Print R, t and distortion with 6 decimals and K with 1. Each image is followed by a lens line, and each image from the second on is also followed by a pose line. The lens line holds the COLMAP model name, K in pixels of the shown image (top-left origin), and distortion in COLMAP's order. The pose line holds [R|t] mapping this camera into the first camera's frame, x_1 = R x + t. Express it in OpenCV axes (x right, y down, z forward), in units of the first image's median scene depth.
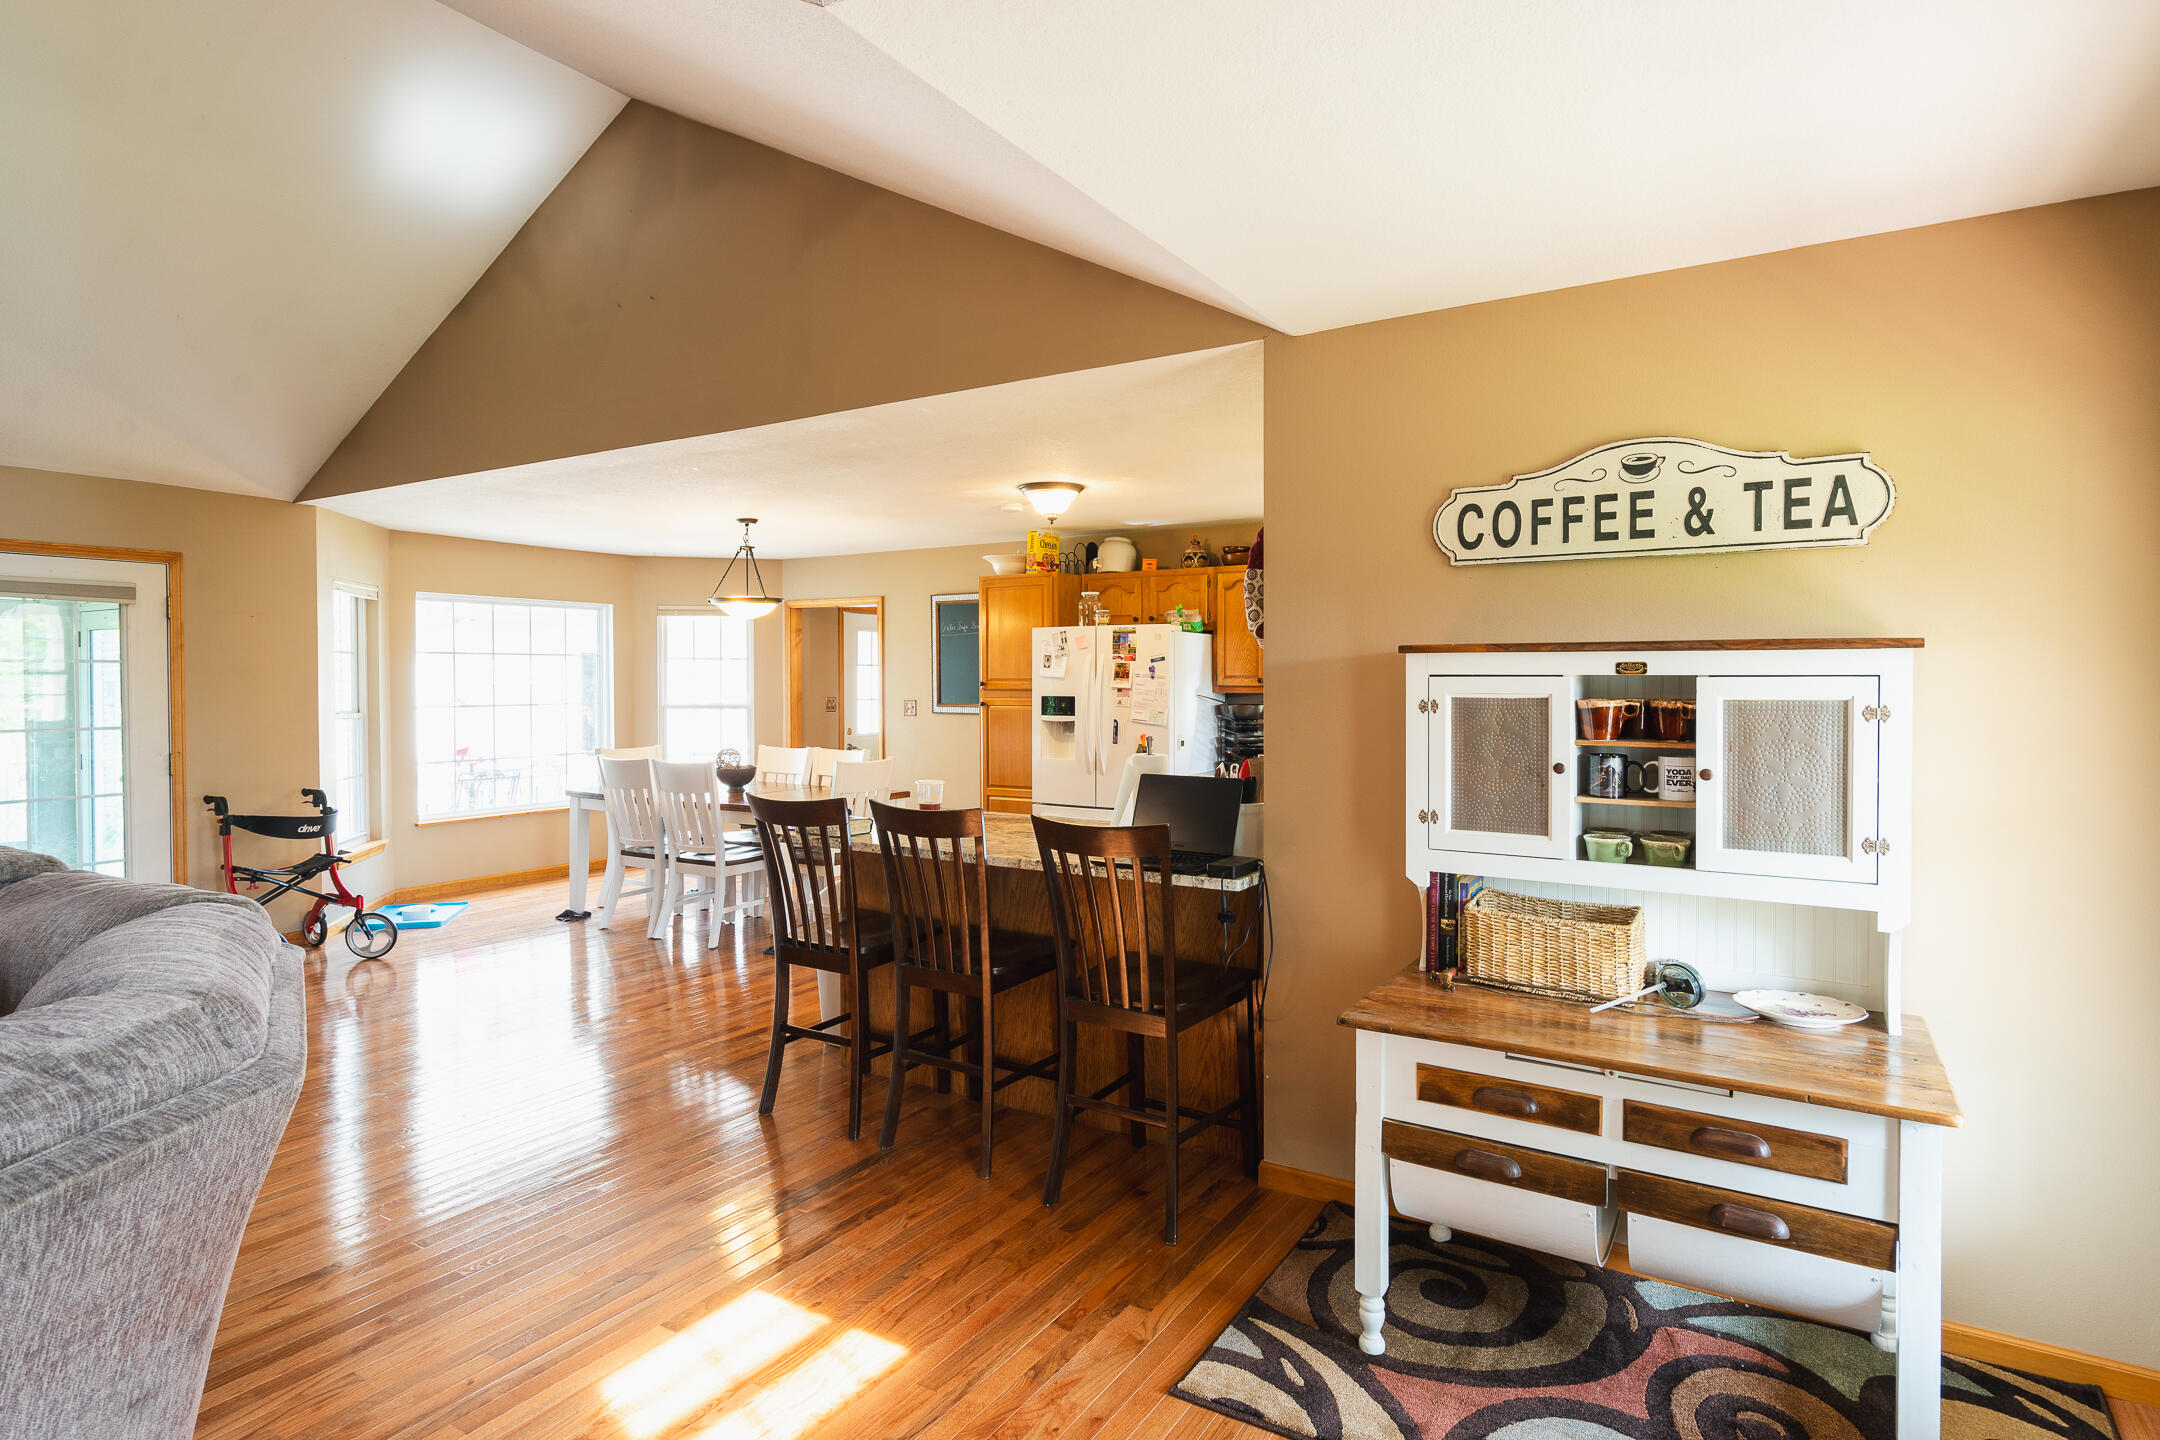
lens RADIAL K [[1153.1, 0, 1078.1], [0, 1153.1, 710.4], [0, 0, 1]] dist [-0.000356, -0.000012]
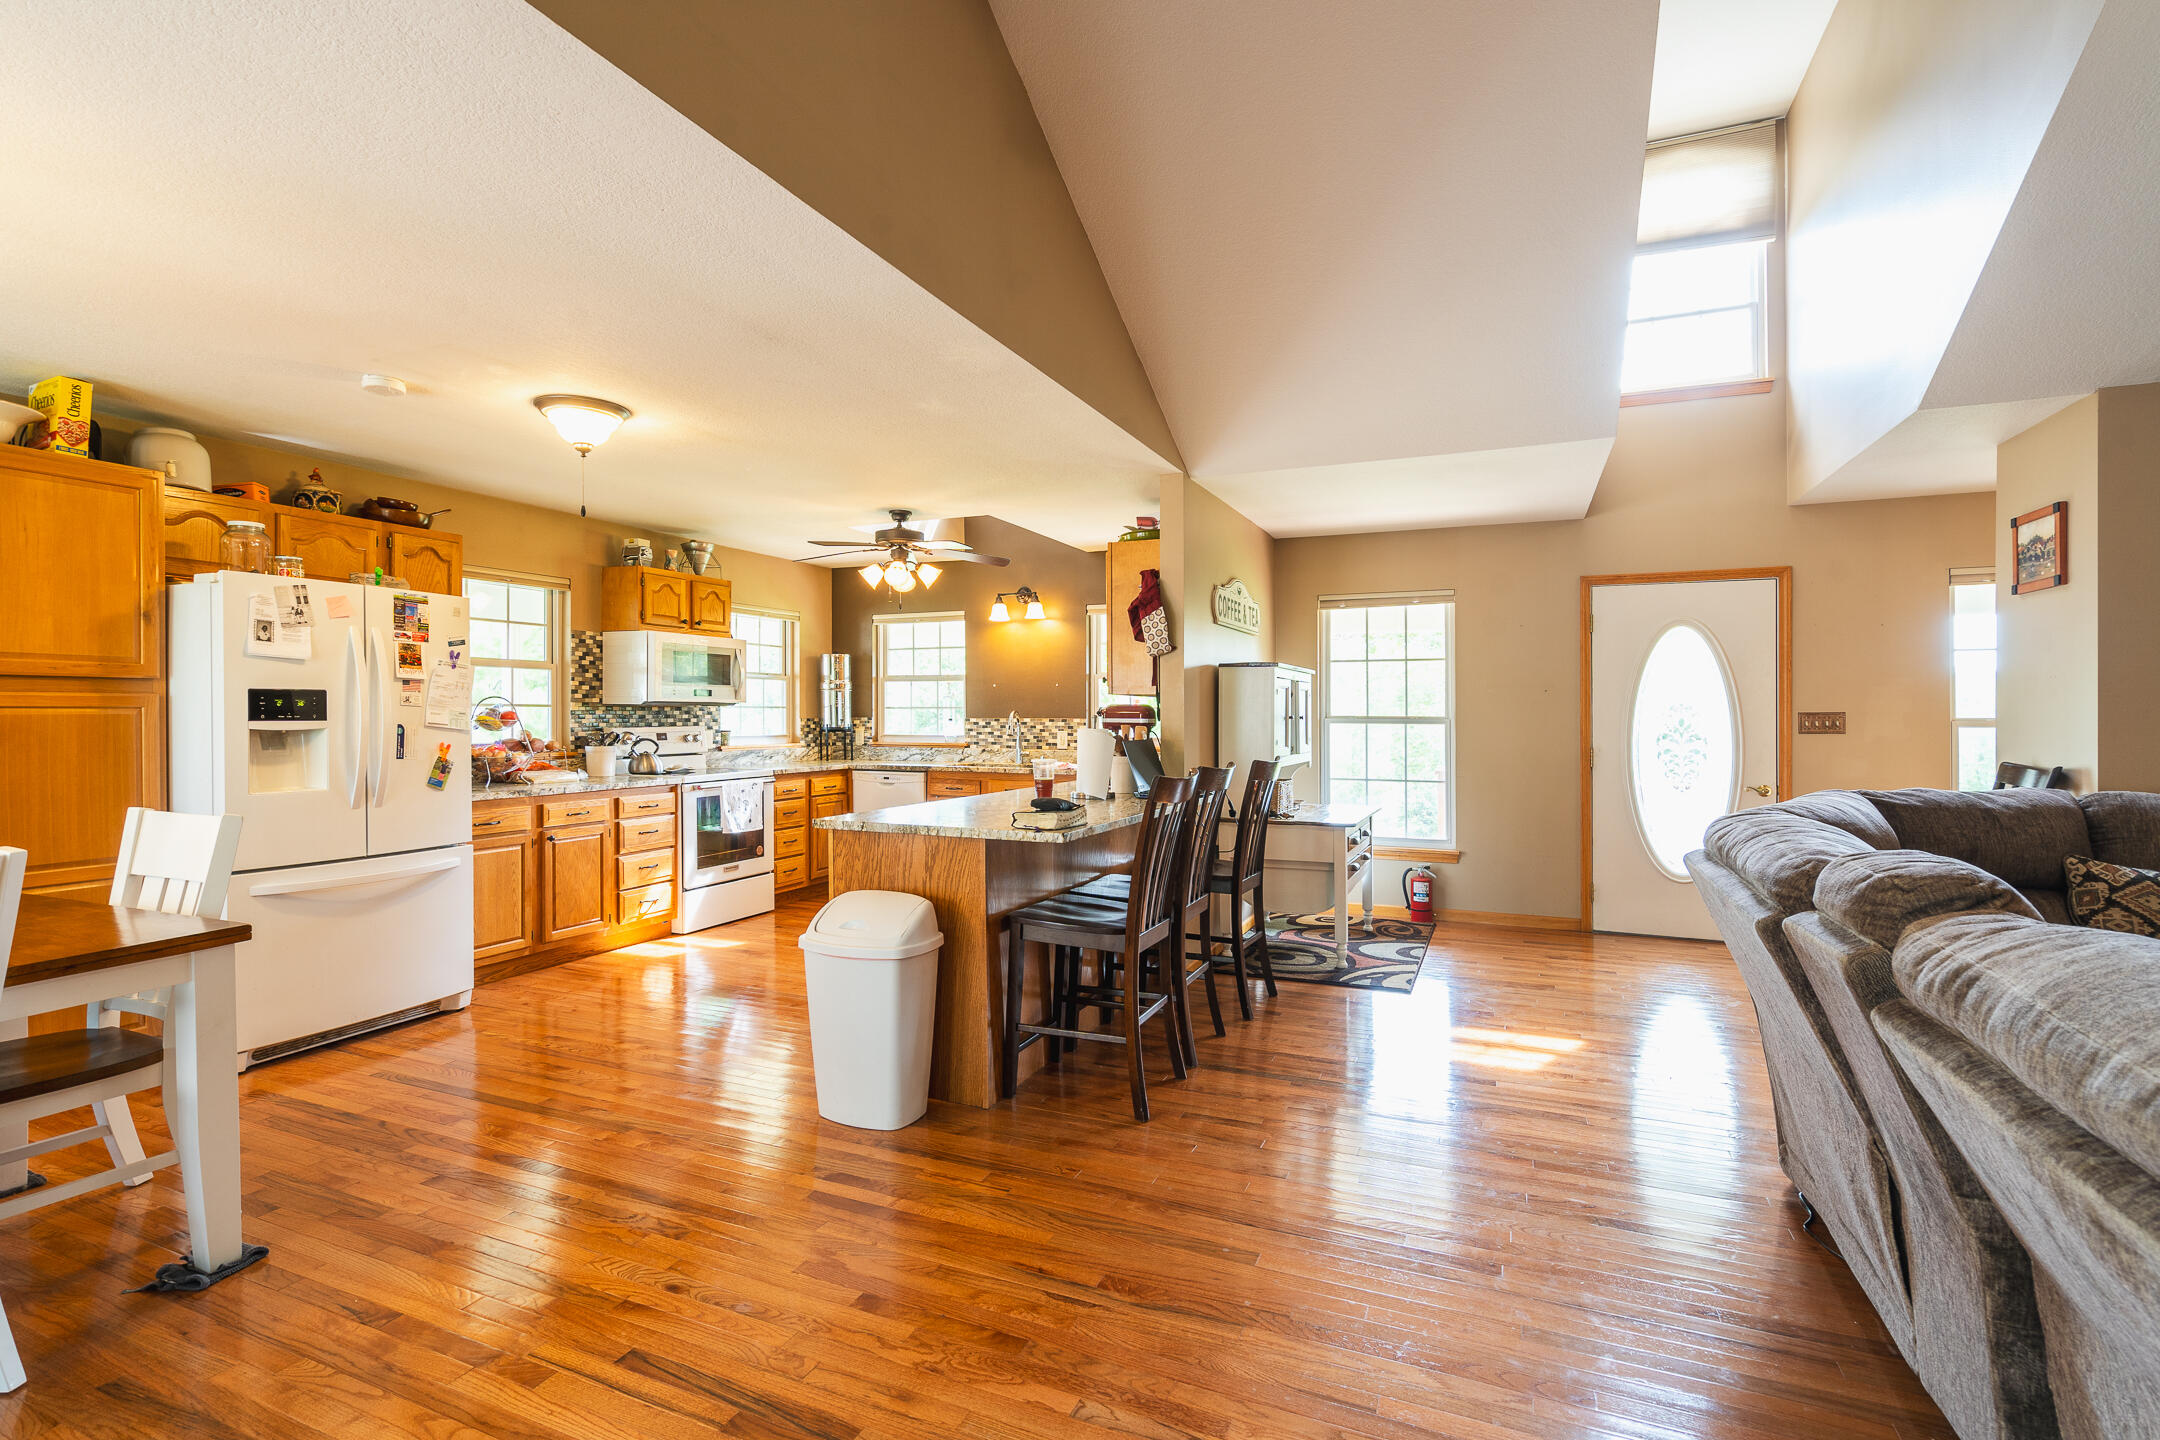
lens RADIAL K [[1001.8, 0, 1102.7], [0, 1001.8, 717.8], [0, 0, 1]] dist [-0.008496, 0.003882]
pose [[-0.160996, -0.007342, 0.986928, -0.632277], [0.018753, 0.999769, 0.010497, 0.005576], [-0.986777, 0.020198, -0.160822, 0.680068]]
